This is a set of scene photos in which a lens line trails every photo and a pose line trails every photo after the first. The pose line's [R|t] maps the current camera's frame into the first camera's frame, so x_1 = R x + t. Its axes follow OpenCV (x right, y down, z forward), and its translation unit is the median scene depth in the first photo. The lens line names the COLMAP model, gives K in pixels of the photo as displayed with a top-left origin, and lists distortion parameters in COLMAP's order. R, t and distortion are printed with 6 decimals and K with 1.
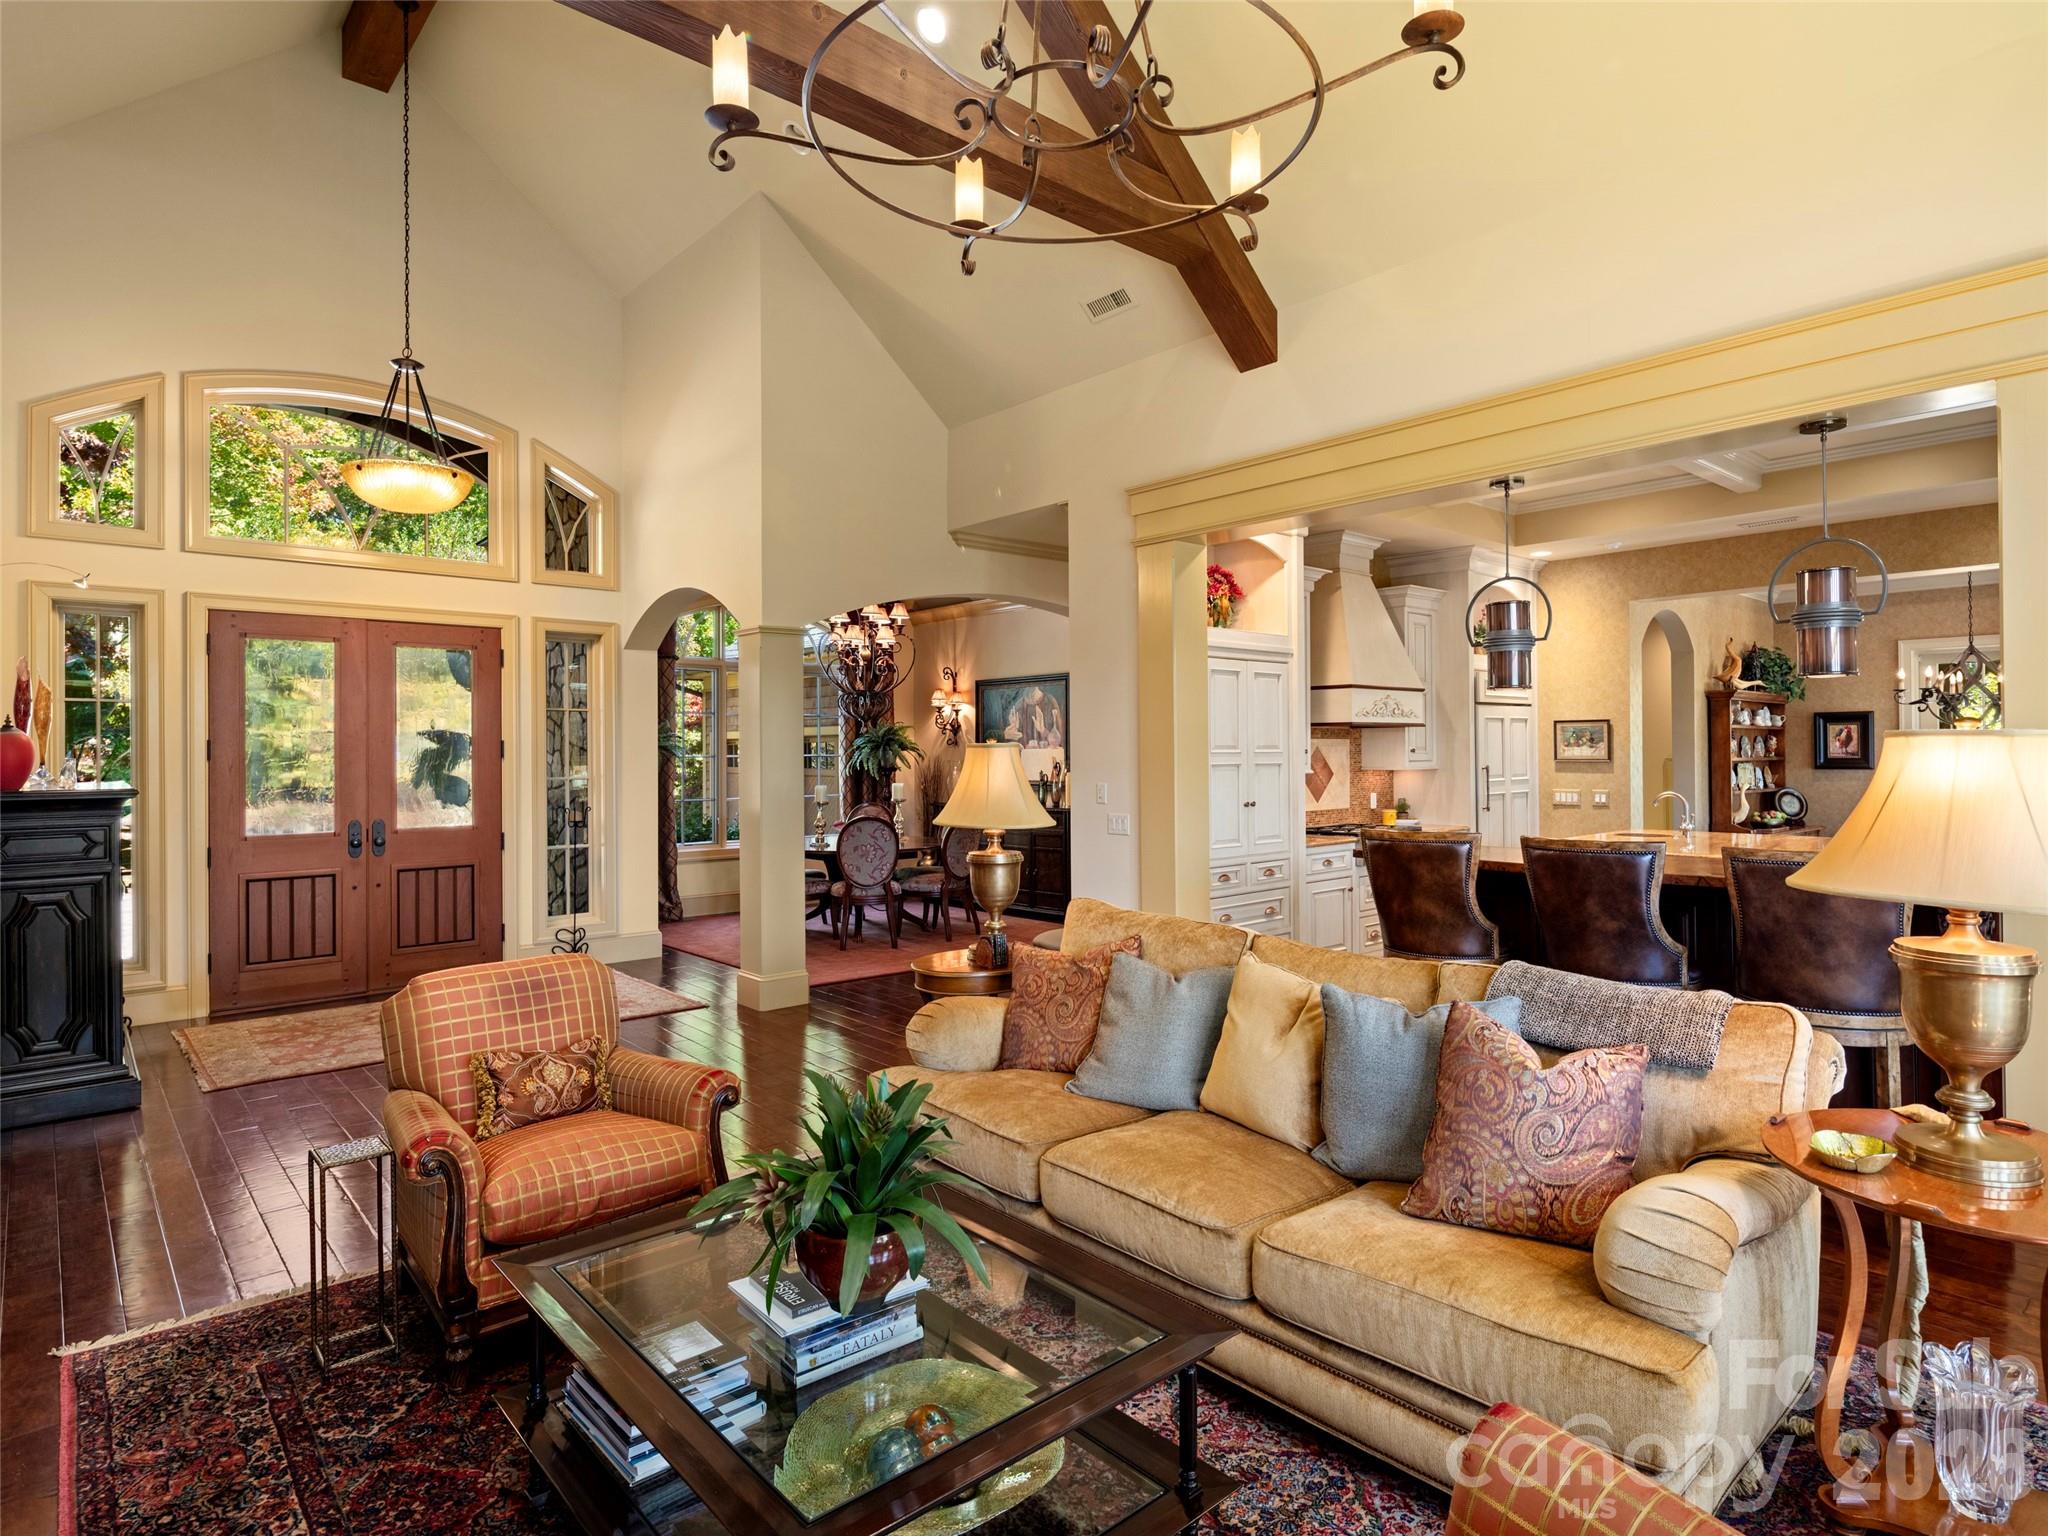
lens RADIAL K [[1119.6, 0, 1022.5], [0, 1119.6, 734.1], [0, 0, 1]] dist [0.001242, -0.005262]
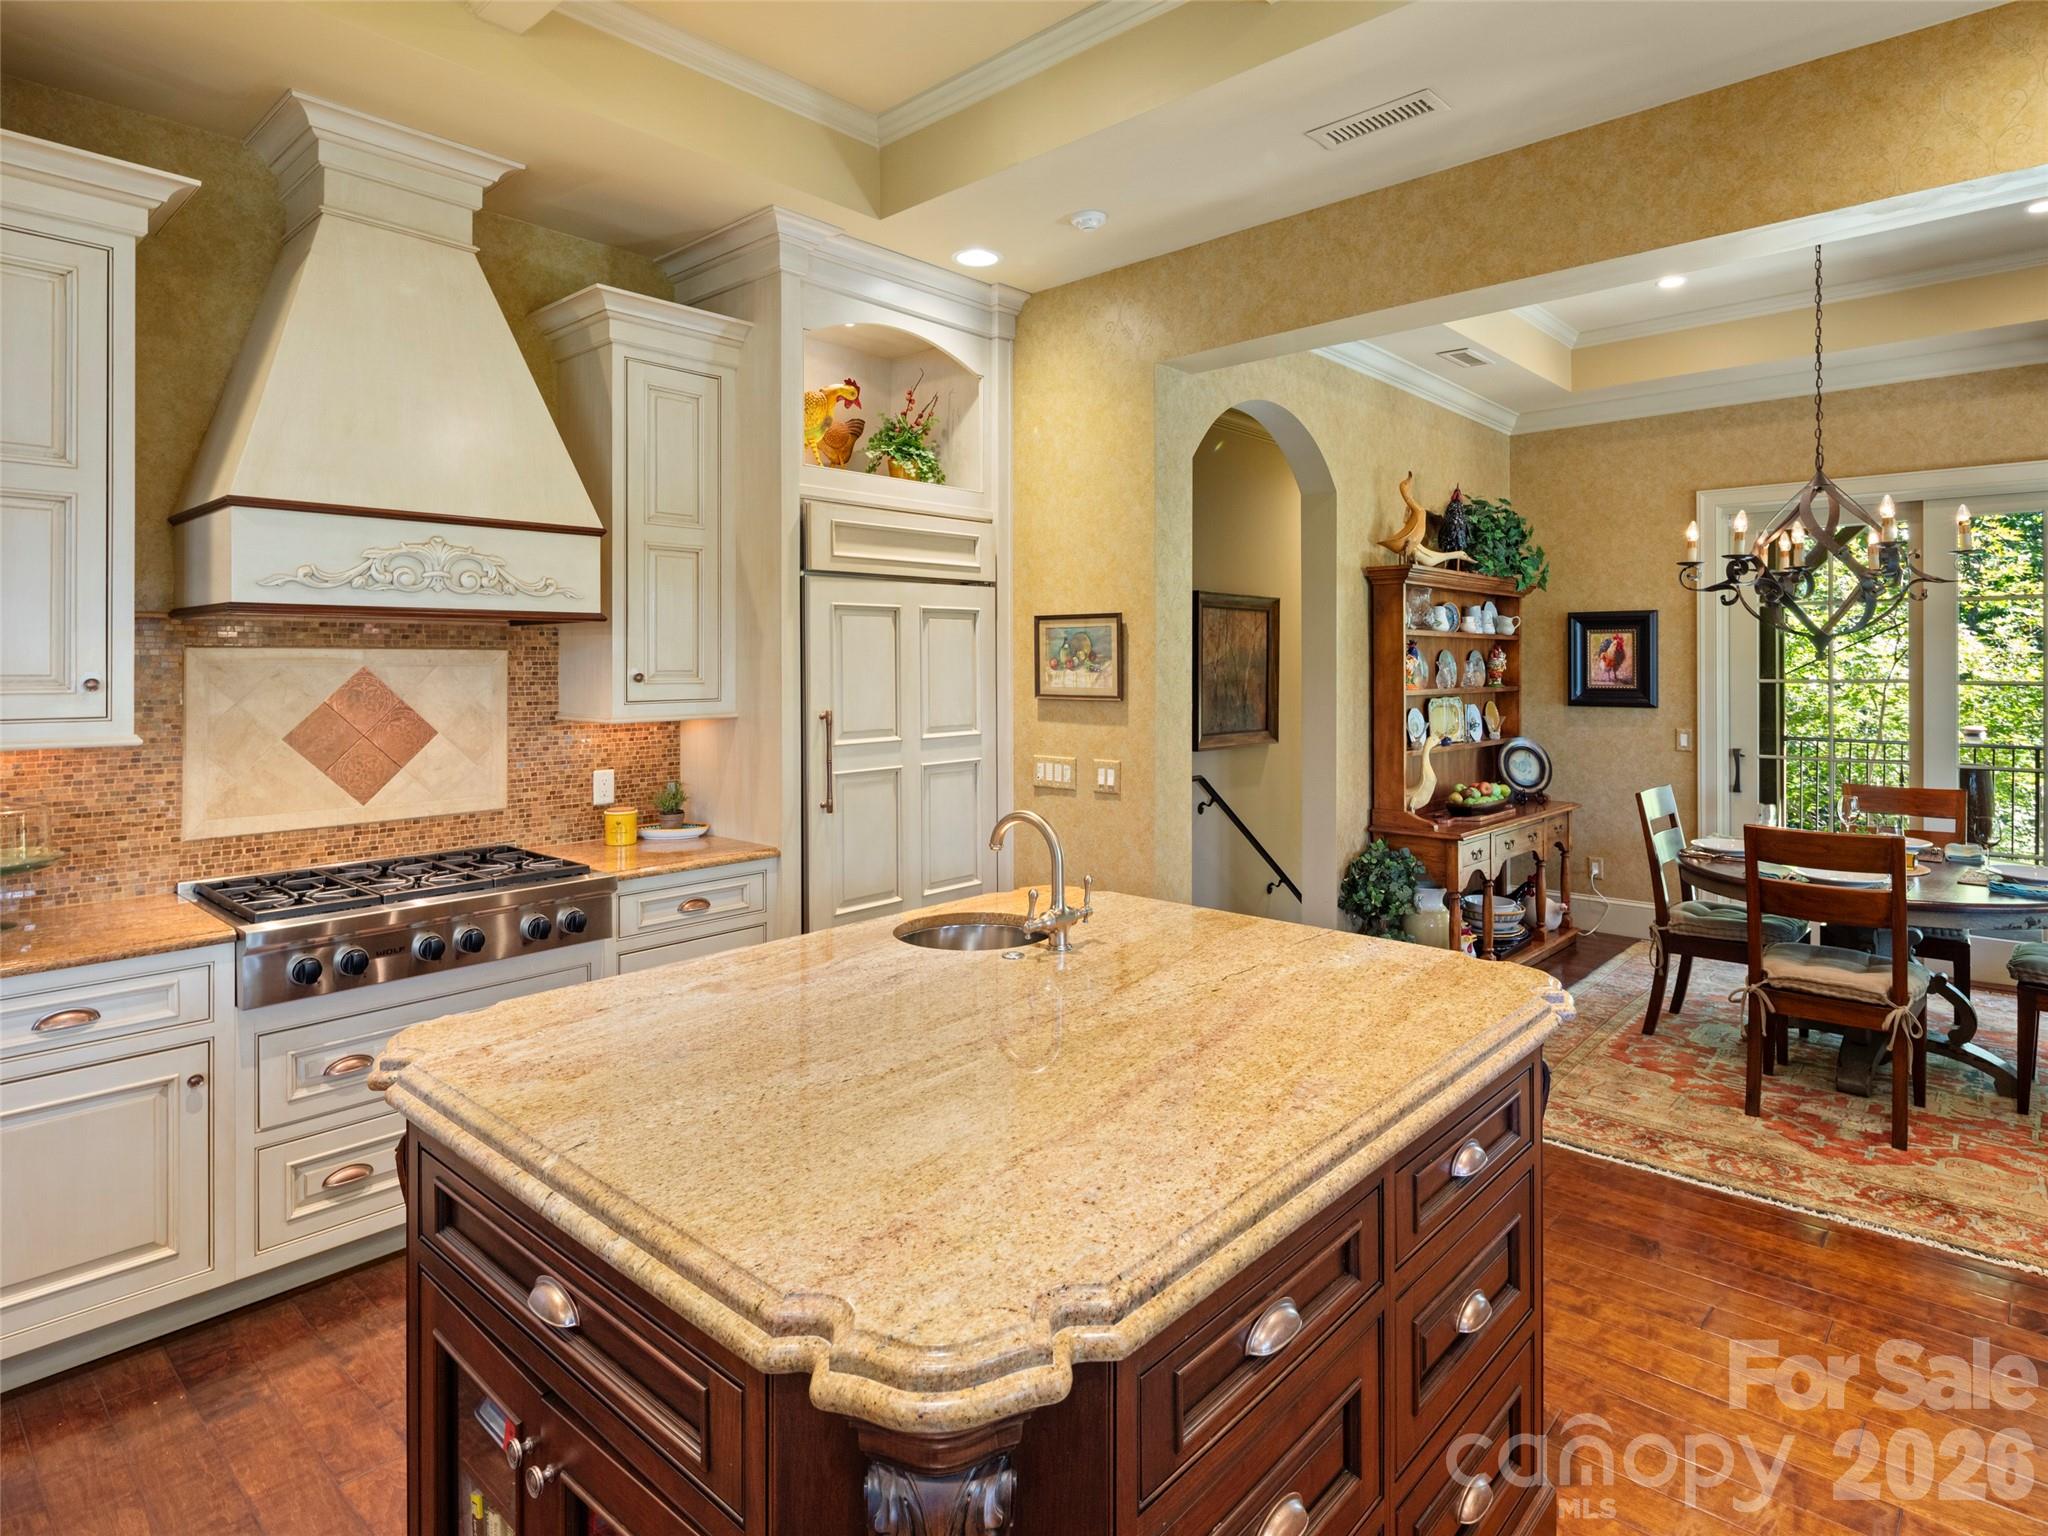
lens RADIAL K [[1119.6, 0, 1019.7], [0, 1119.6, 662.1], [0, 0, 1]] dist [0.001242, -0.005262]
pose [[0.994648, 0.004591, 0.103221, 0.424294], [-0.005970, 0.999897, 0.013051, 0.001757], [-0.103150, -0.013597, 0.994573, 0.517282]]
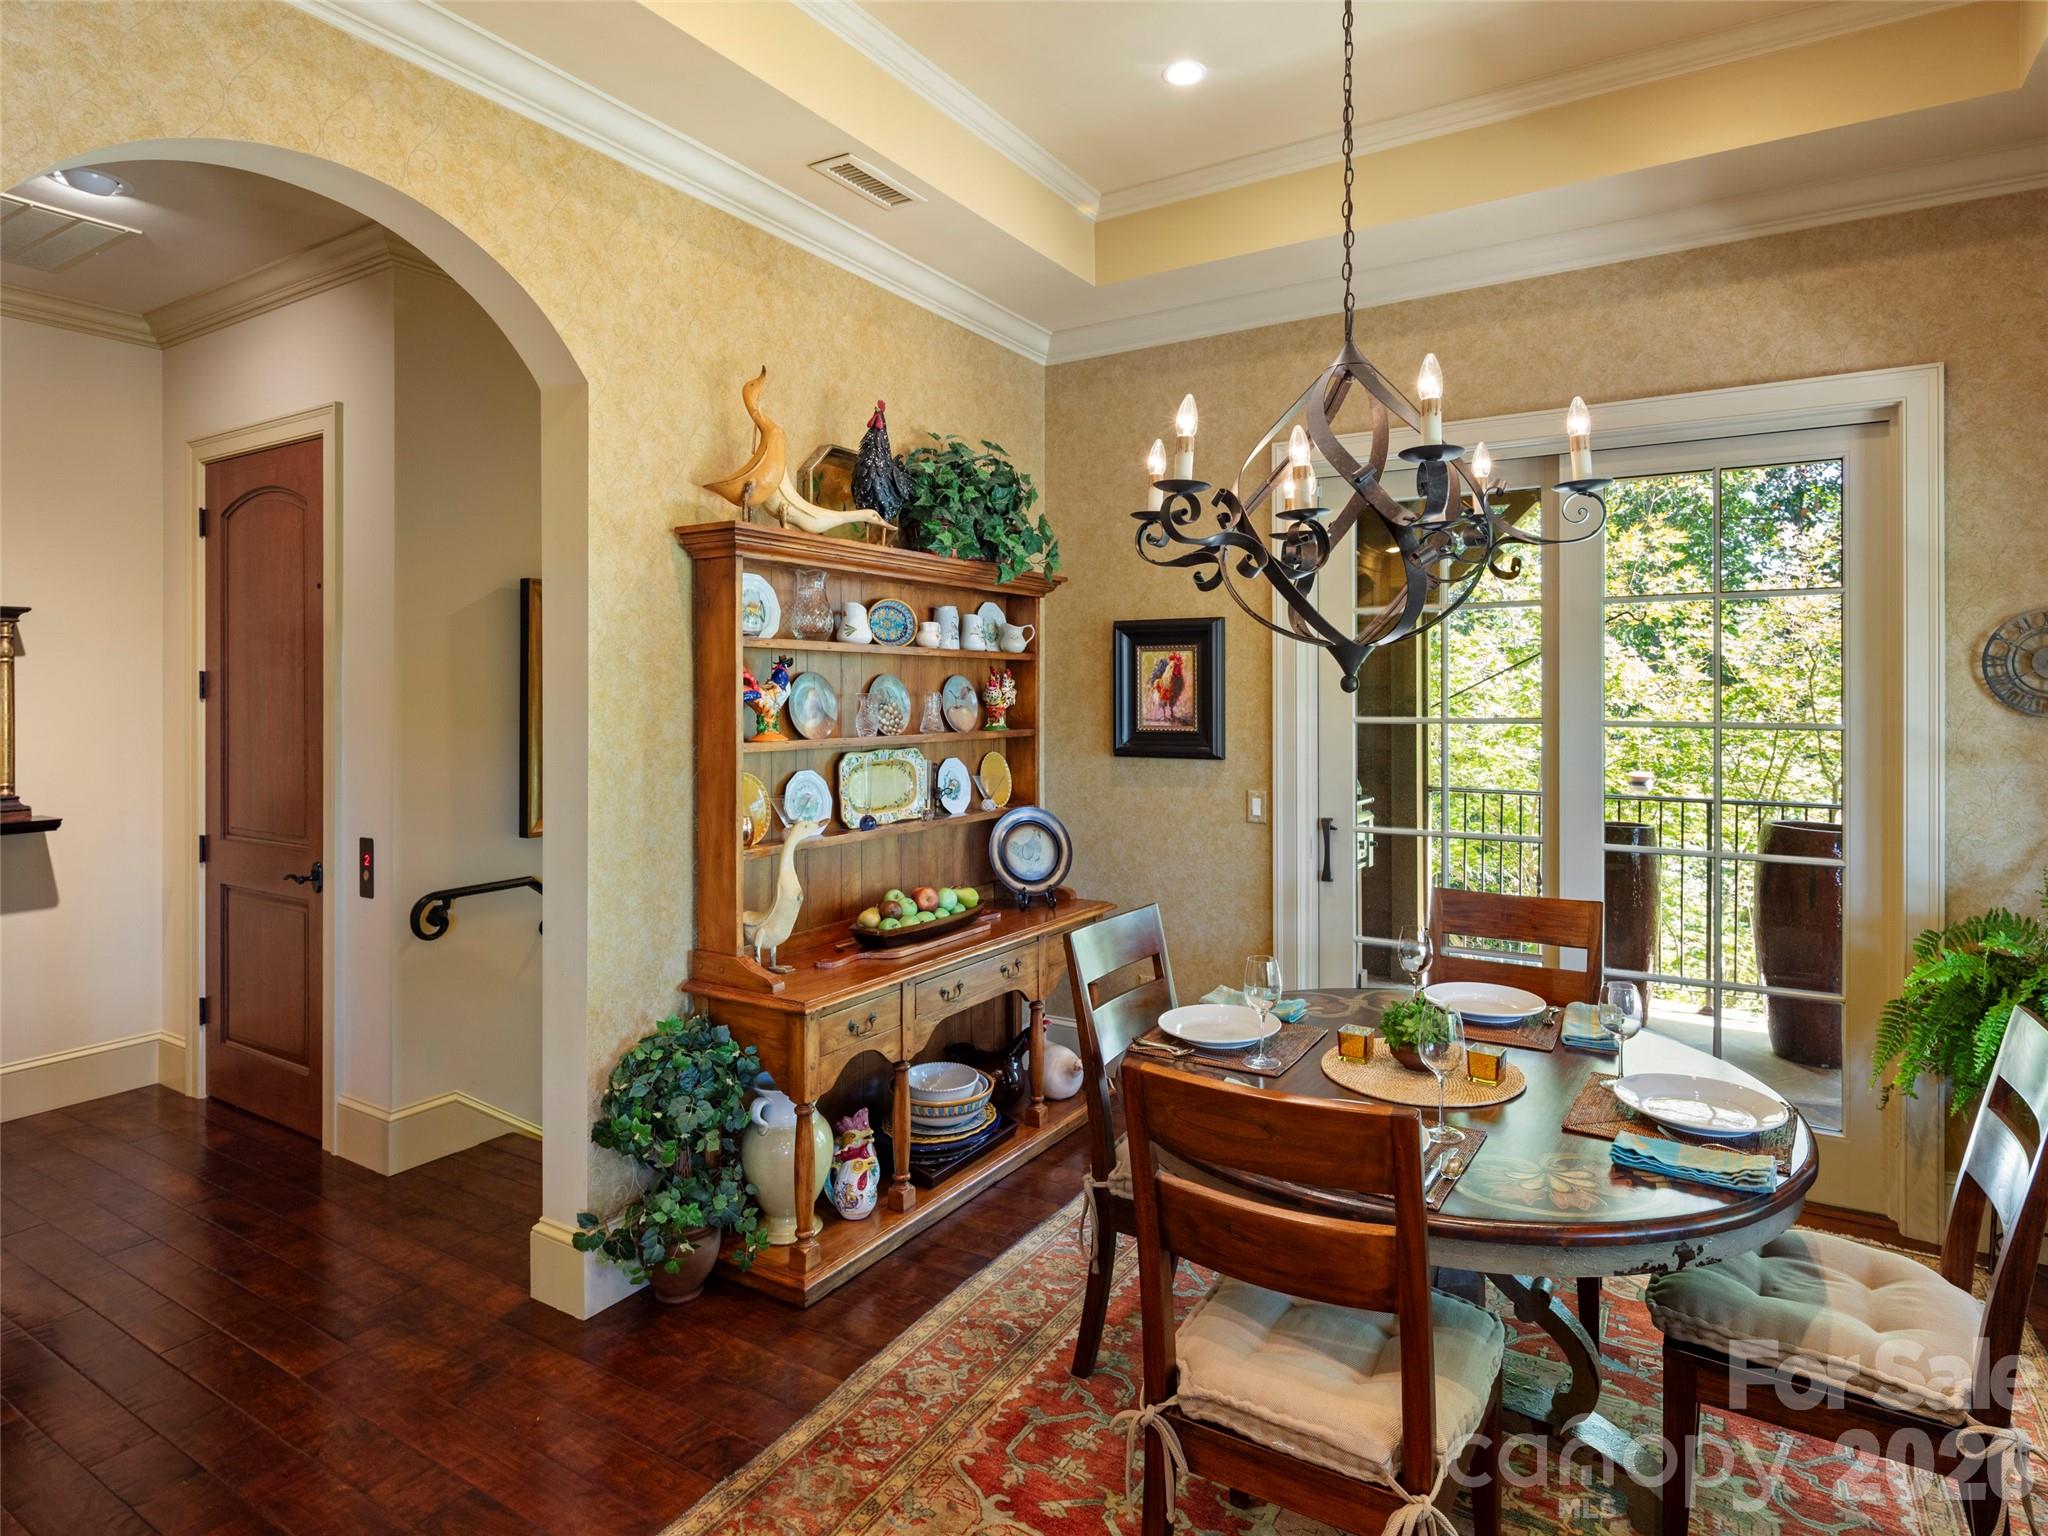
lens RADIAL K [[1119.6, 0, 1025.9], [0, 1119.6, 695.2], [0, 0, 1]] dist [0.001242, -0.005262]
pose [[0.957683, 0.003221, 0.287808, 0.676770], [-0.008050, 0.999846, 0.015595, 0.002633], [-0.287713, -0.017252, 0.957561, 0.739531]]
